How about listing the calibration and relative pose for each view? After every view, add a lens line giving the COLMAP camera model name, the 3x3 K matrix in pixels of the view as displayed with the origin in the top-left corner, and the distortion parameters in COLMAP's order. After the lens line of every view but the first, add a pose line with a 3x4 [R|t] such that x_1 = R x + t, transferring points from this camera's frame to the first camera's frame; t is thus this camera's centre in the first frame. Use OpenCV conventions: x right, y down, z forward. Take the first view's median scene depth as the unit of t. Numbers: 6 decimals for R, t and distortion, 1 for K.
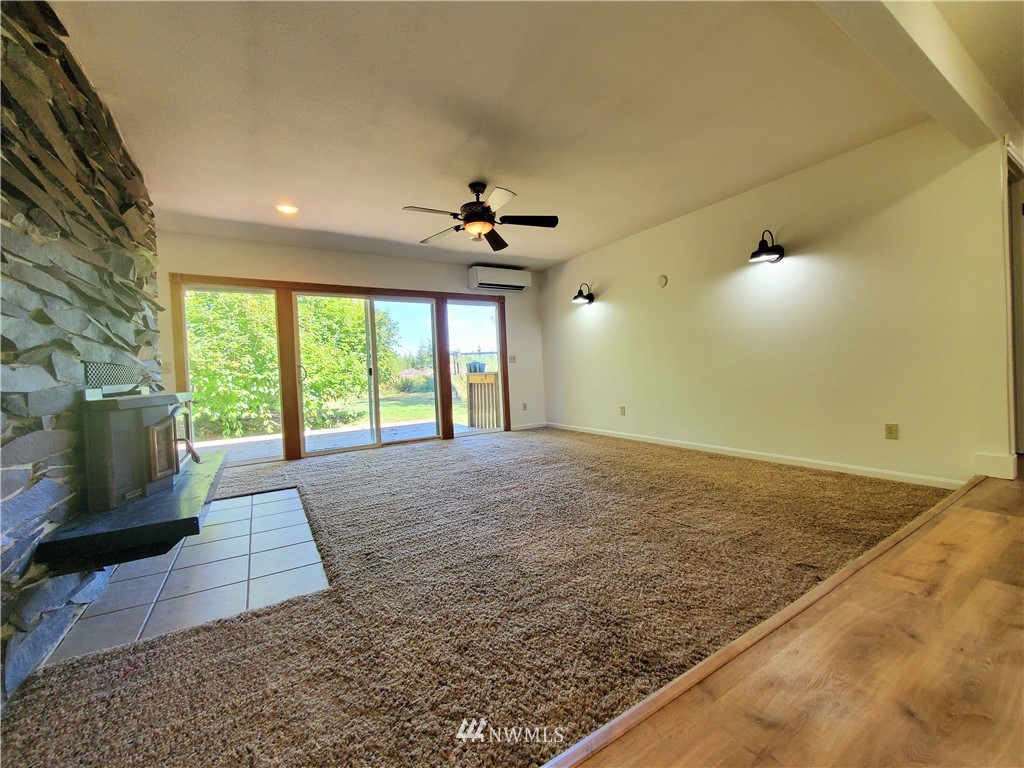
lens RADIAL K [[408.7, 0, 512.3], [0, 408.7, 379.5], [0, 0, 1]] dist [-0.003172, -0.000458]
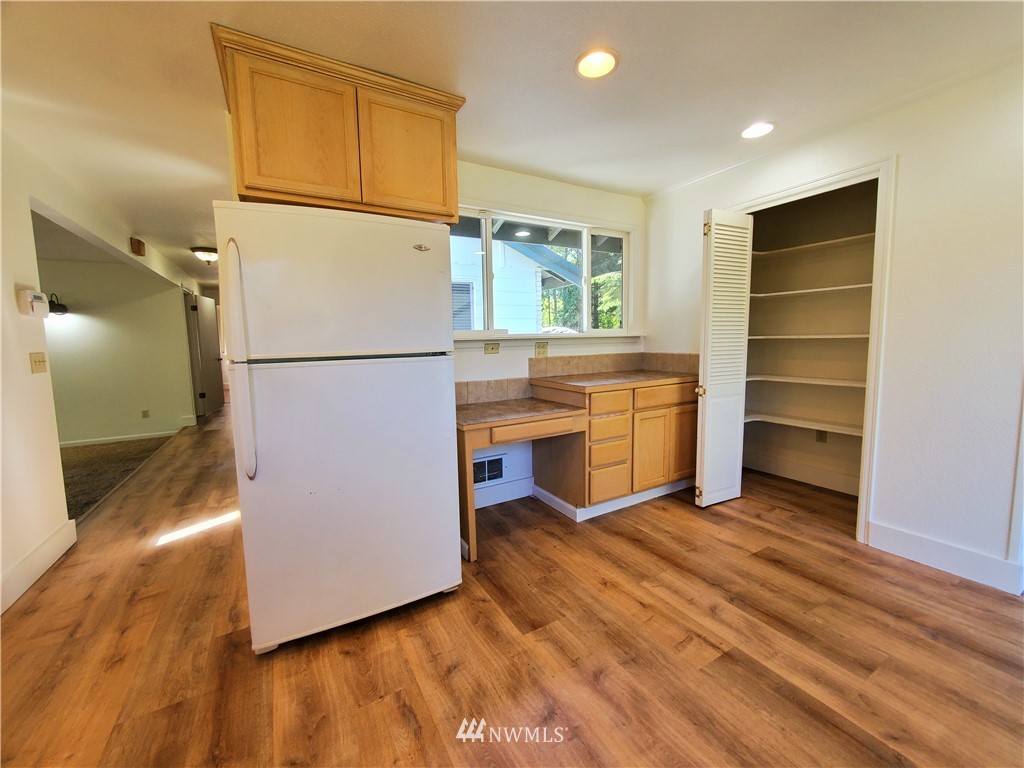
lens RADIAL K [[408.7, 0, 507.4], [0, 408.7, 379.0], [0, 0, 1]] dist [-0.003172, -0.000458]
pose [[0.038077, -0.057185, 0.997637, -1.363120], [0.041381, 0.997595, 0.055603, -0.112225], [-0.998418, 0.039166, 0.040352, -1.186962]]
